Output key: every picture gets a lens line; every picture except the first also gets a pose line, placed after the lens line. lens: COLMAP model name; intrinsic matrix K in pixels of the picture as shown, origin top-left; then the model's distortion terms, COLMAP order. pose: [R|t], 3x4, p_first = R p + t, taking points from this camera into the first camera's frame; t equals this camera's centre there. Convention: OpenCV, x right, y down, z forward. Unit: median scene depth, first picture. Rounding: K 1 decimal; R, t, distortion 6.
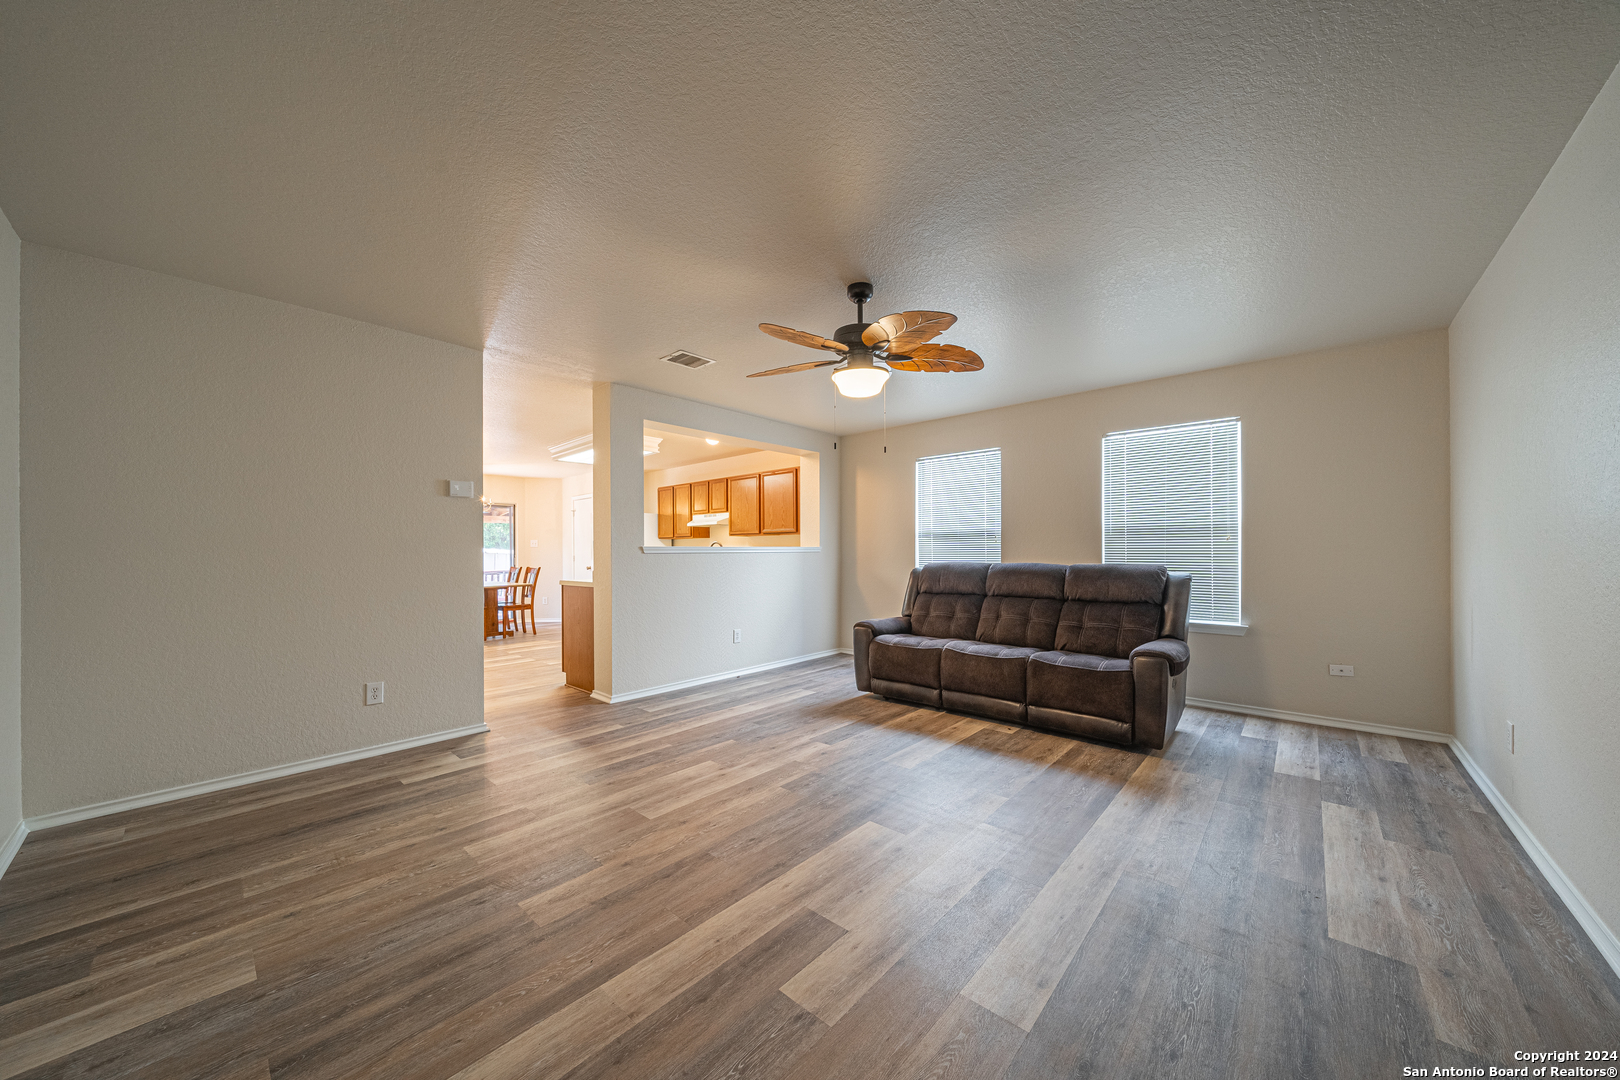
lens RADIAL K [[566.7, 0, 803.9], [0, 566.7, 553.5], [0, 0, 1]] dist [-0.006585, 0.000017]
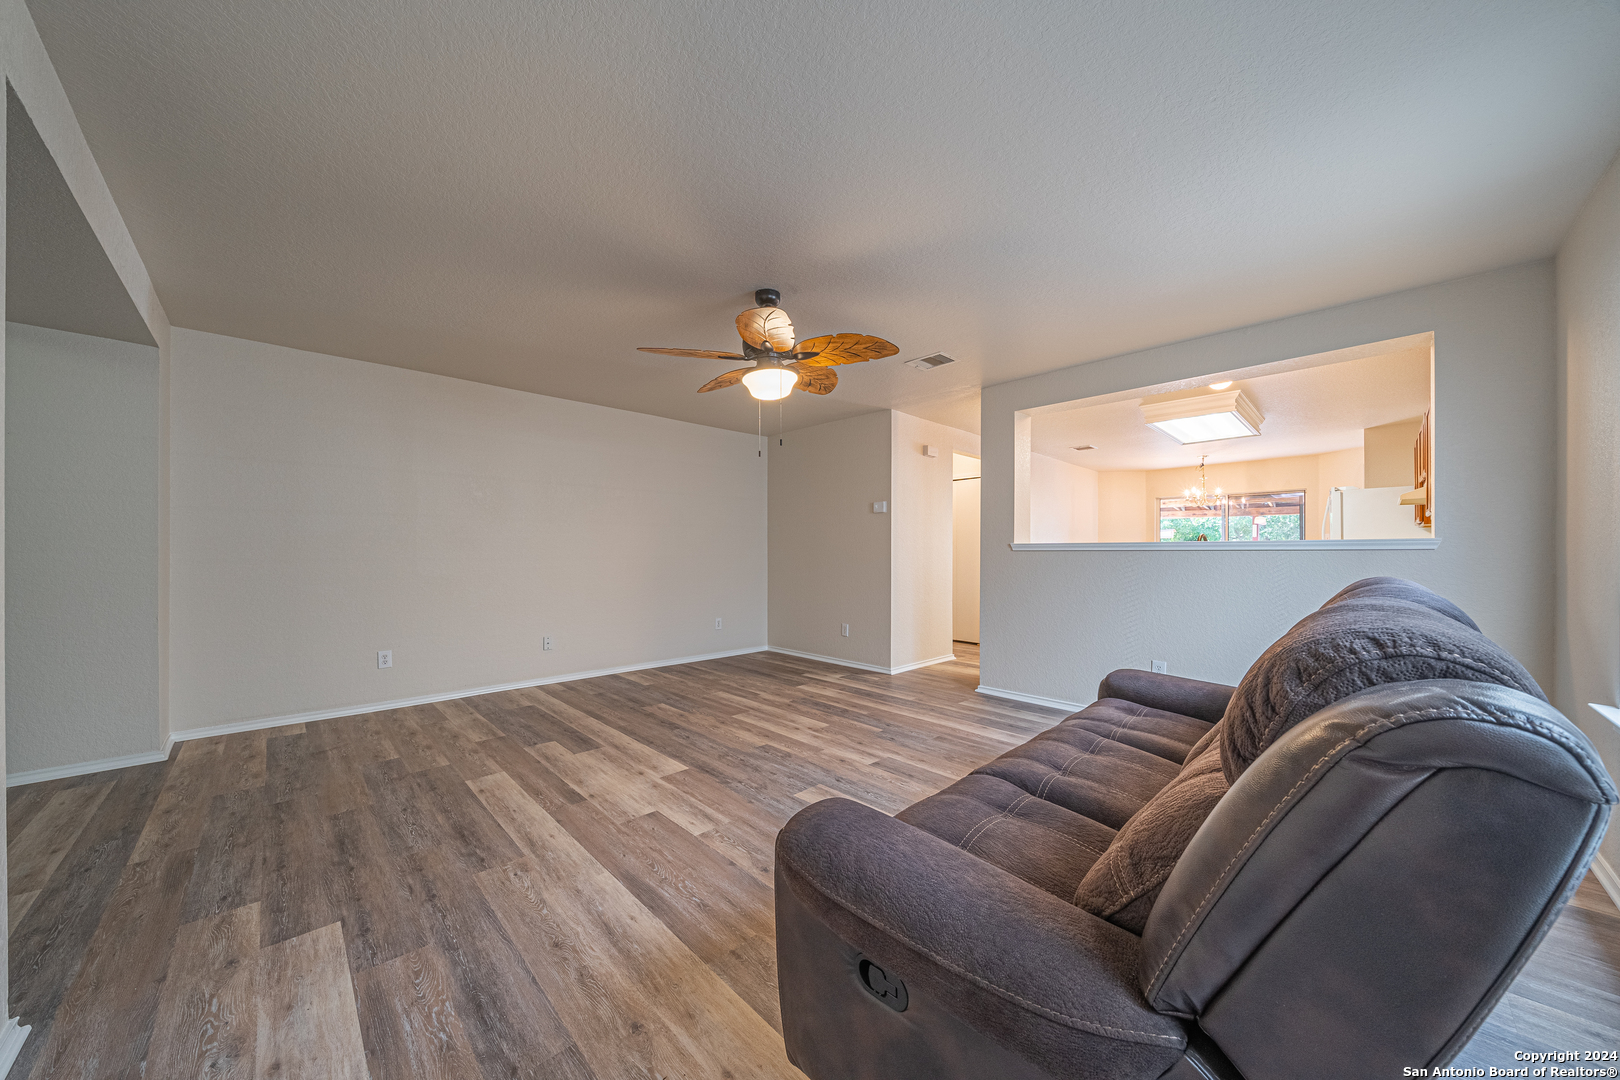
lens RADIAL K [[566.7, 0, 803.9], [0, 566.7, 553.5], [0, 0, 1]] dist [-0.006585, 0.000017]
pose [[-0.085415, 0.008515, -0.996309, 1.042666], [-0.003168, 0.999956, 0.008818, -0.004745], [0.996340, 0.003910, -0.085385, 1.069671]]
